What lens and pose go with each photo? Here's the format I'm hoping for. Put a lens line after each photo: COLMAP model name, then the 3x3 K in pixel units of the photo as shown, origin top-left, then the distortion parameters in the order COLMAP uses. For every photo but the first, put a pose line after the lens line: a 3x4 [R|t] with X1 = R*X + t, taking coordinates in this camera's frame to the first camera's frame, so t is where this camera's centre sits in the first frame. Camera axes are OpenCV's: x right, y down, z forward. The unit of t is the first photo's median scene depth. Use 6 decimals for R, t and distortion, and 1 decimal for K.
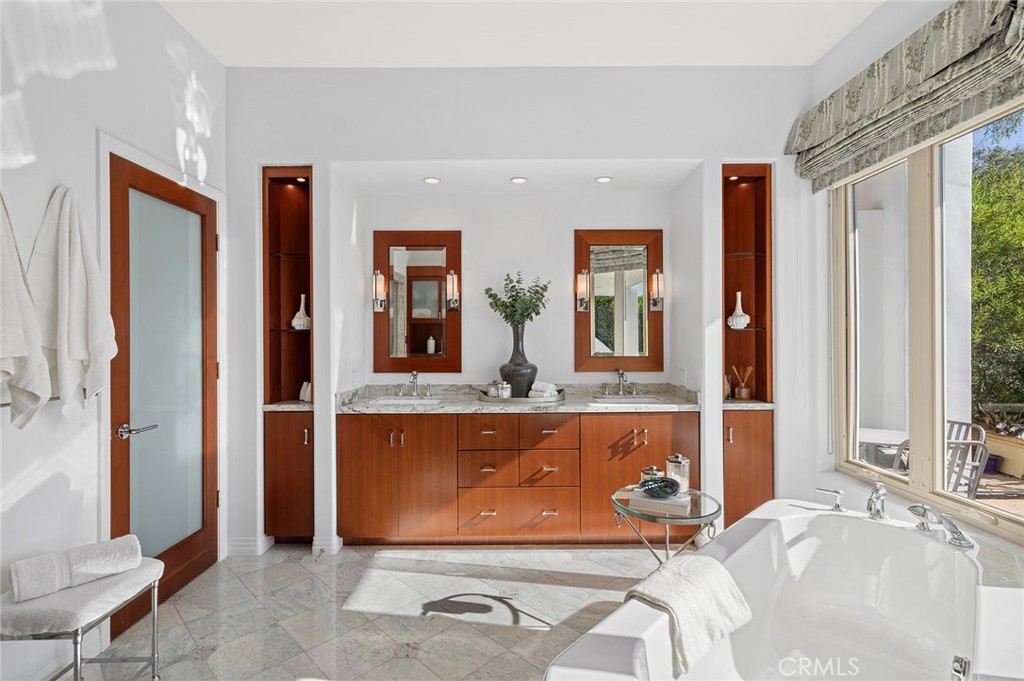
lens RADIAL K [[501.3, 0, 512.9], [0, 501.3, 338.9], [0, 0, 1]] dist [0.000013, 0.000000]
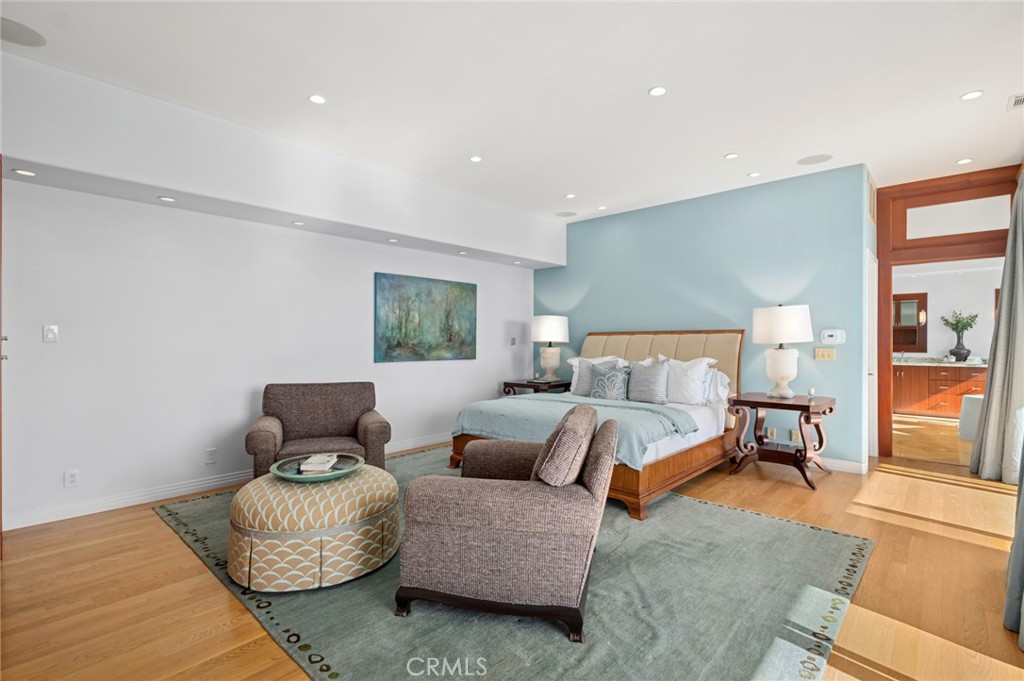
lens RADIAL K [[480.7, 0, 507.6], [0, 480.7, 345.6], [0, 0, 1]] dist [-0.001598, -0.000030]
pose [[0.729692, 0.005970, -0.683750, 0.002326], [0.000509, 0.999957, 0.009274, 0.012765], [0.683776, -0.007116, 0.729657, -2.137173]]
